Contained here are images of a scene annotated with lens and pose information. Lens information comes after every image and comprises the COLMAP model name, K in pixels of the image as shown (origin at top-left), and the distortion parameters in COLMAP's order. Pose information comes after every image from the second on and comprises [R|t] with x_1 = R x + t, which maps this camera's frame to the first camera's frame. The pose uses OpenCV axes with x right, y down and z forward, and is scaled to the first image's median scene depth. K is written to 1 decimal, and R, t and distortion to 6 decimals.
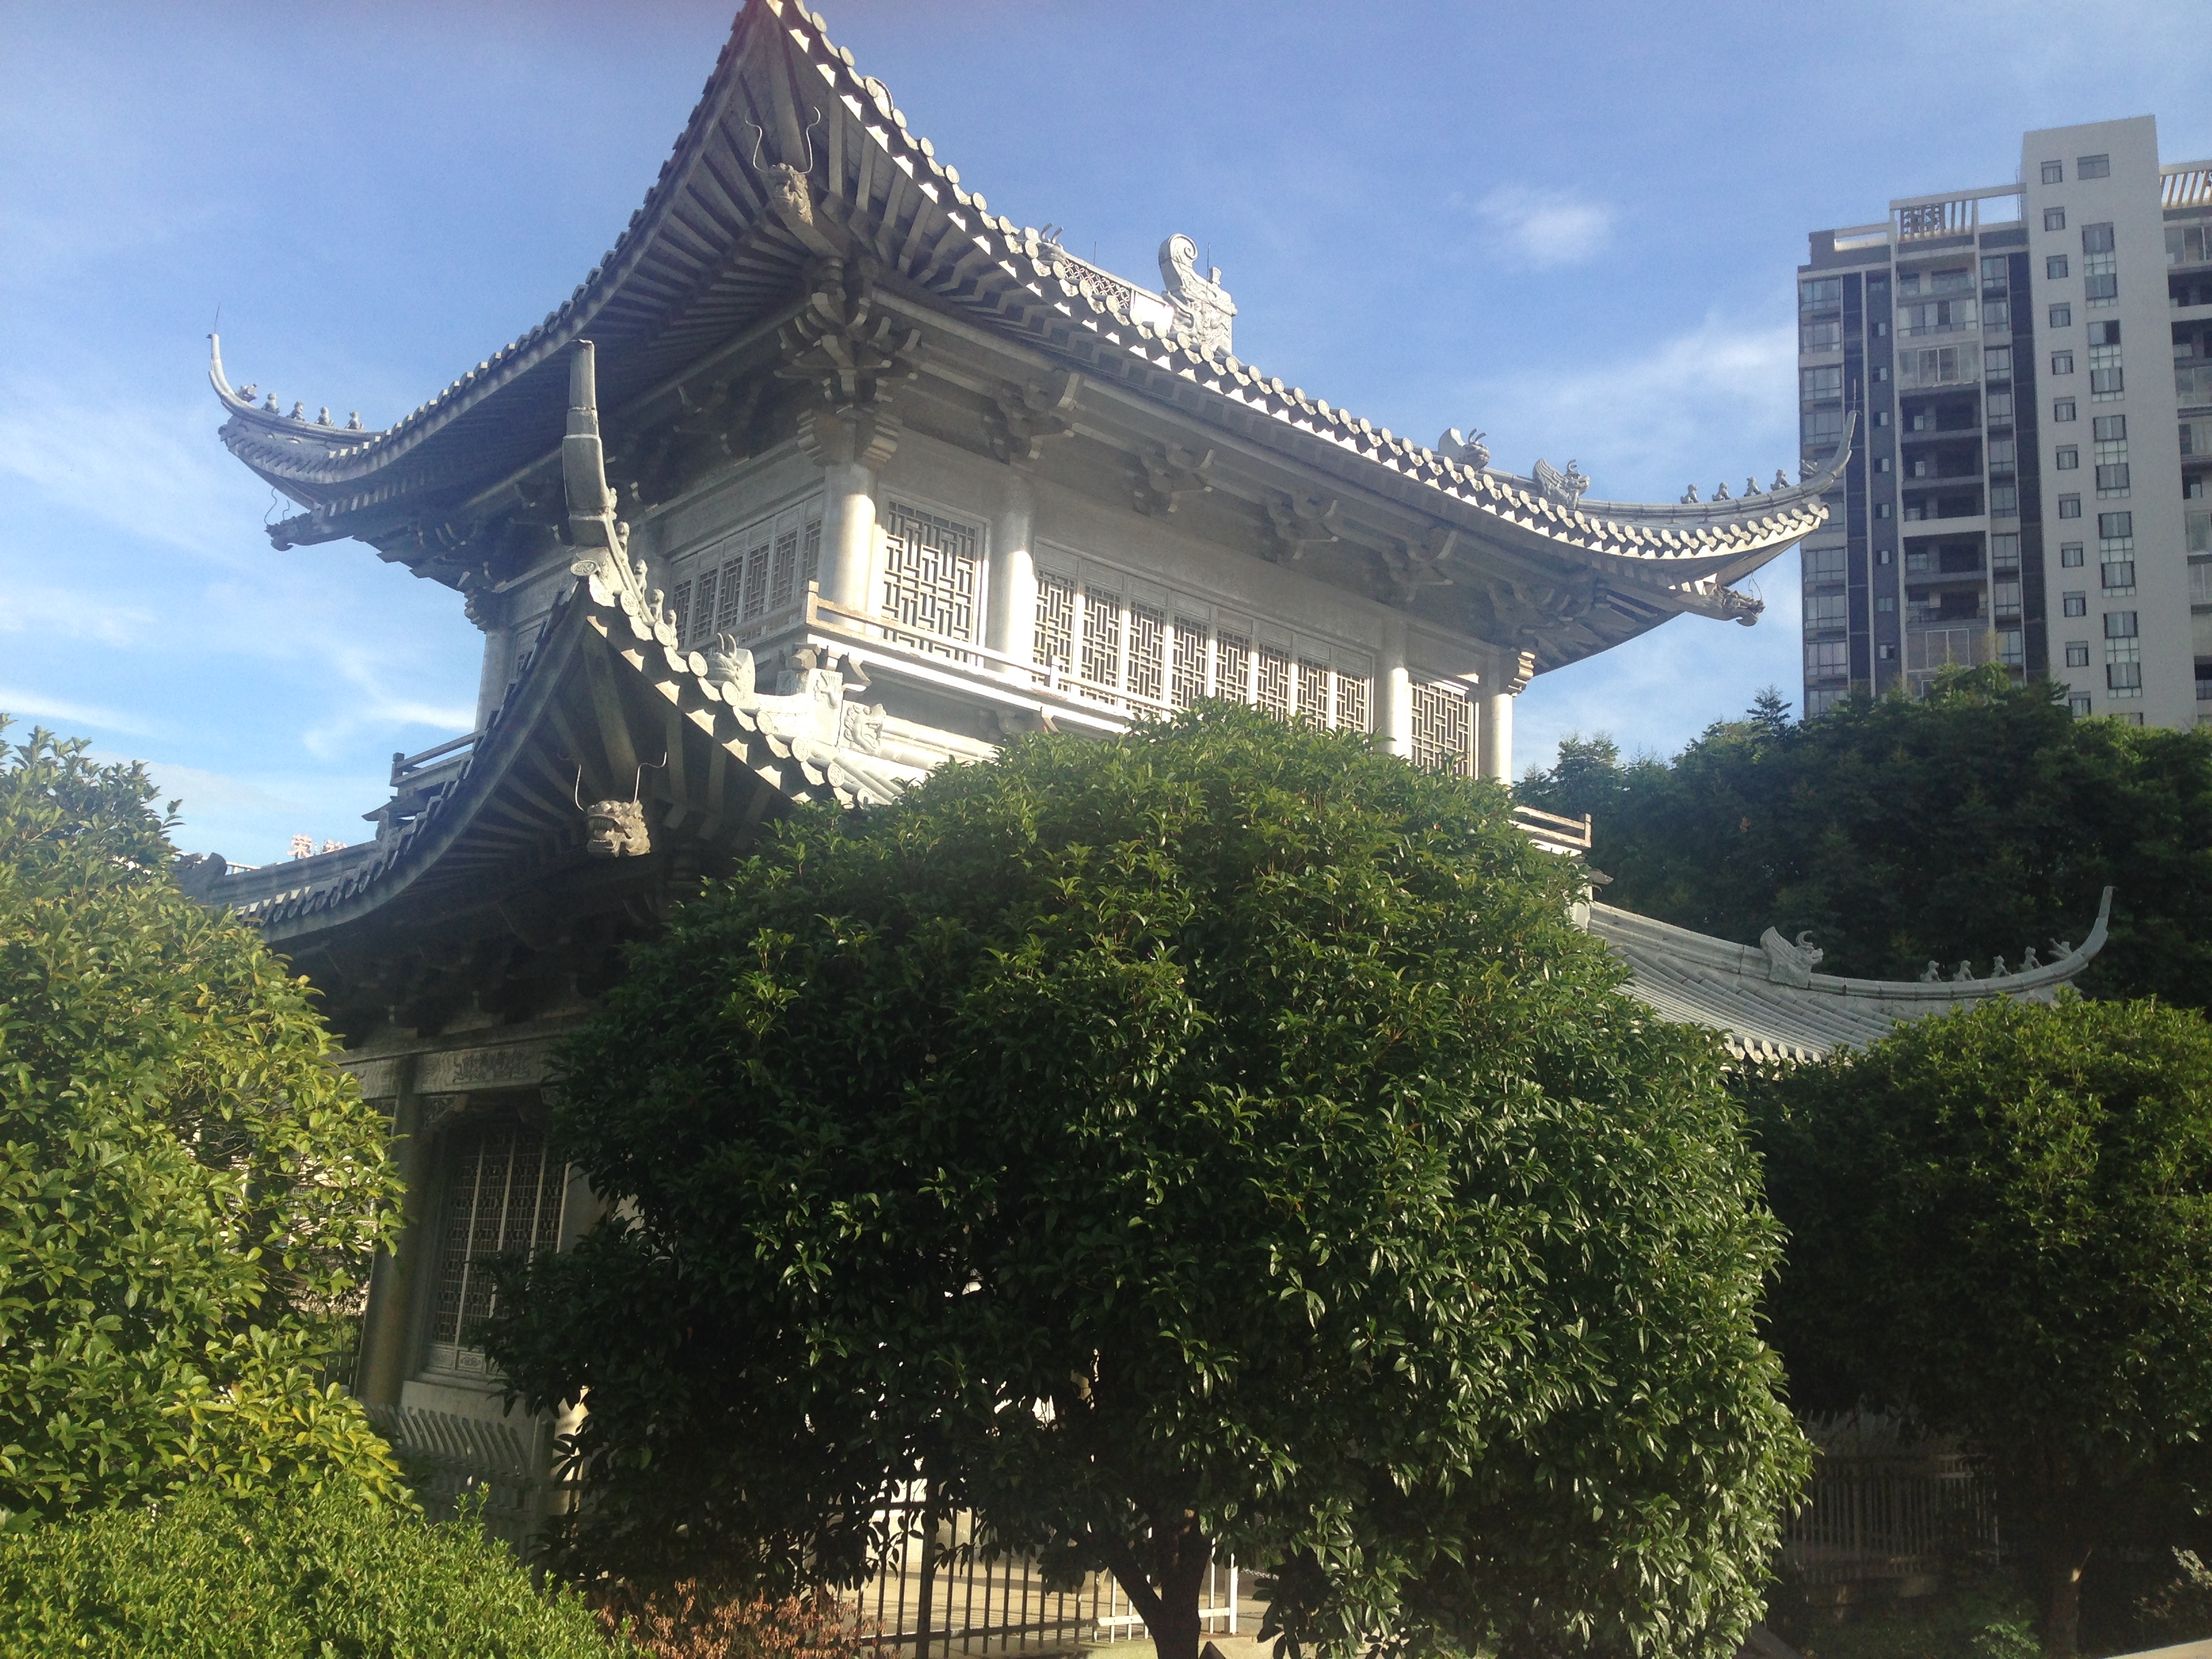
lens RADIAL K [[2067.2, 0, 1106.0], [0, 2067.2, 829.5], [0, 0, 1]] dist [0.222410, -0.394336]
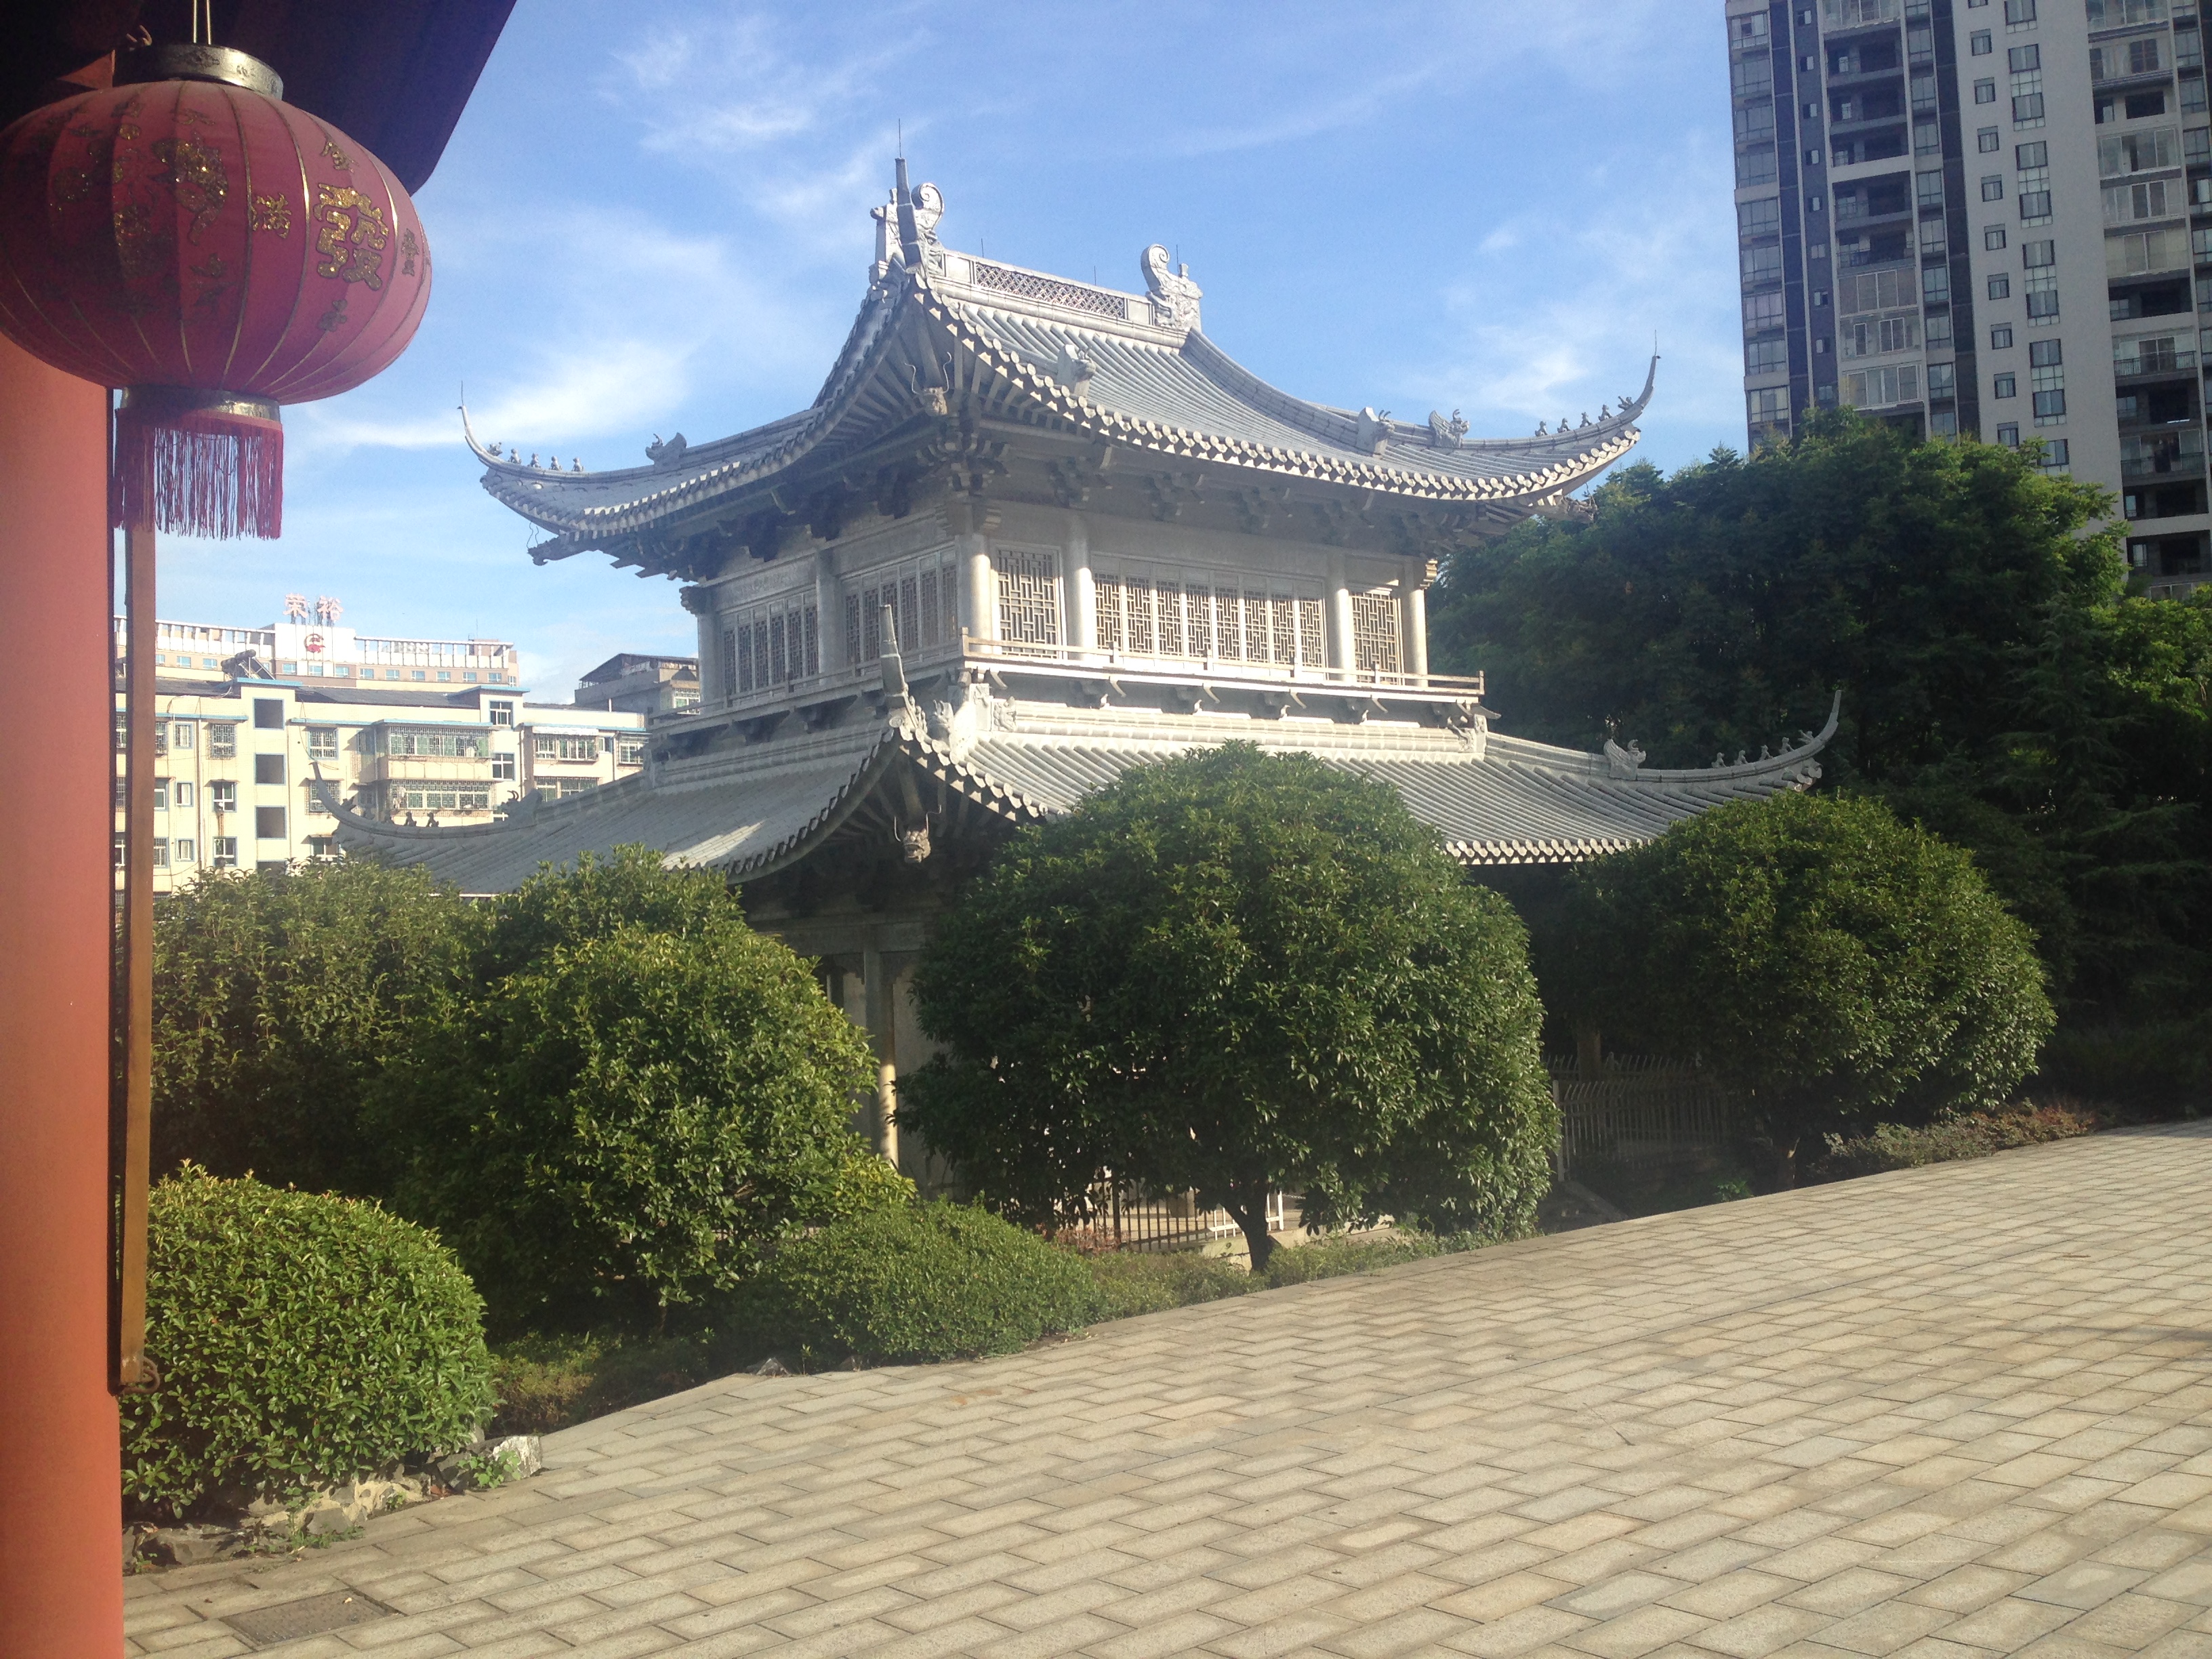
lens RADIAL K [[2121.1, 0, 1106.0], [0, 2121.1, 829.5], [0, 0, 1]] dist [0.242325, -0.404320]
pose [[0.995449, -0.095281, 0.001527, -0.044407], [0.093768, 0.982251, 0.162454, -0.193643], [-0.016978, -0.161571, 0.986715, -0.542340]]
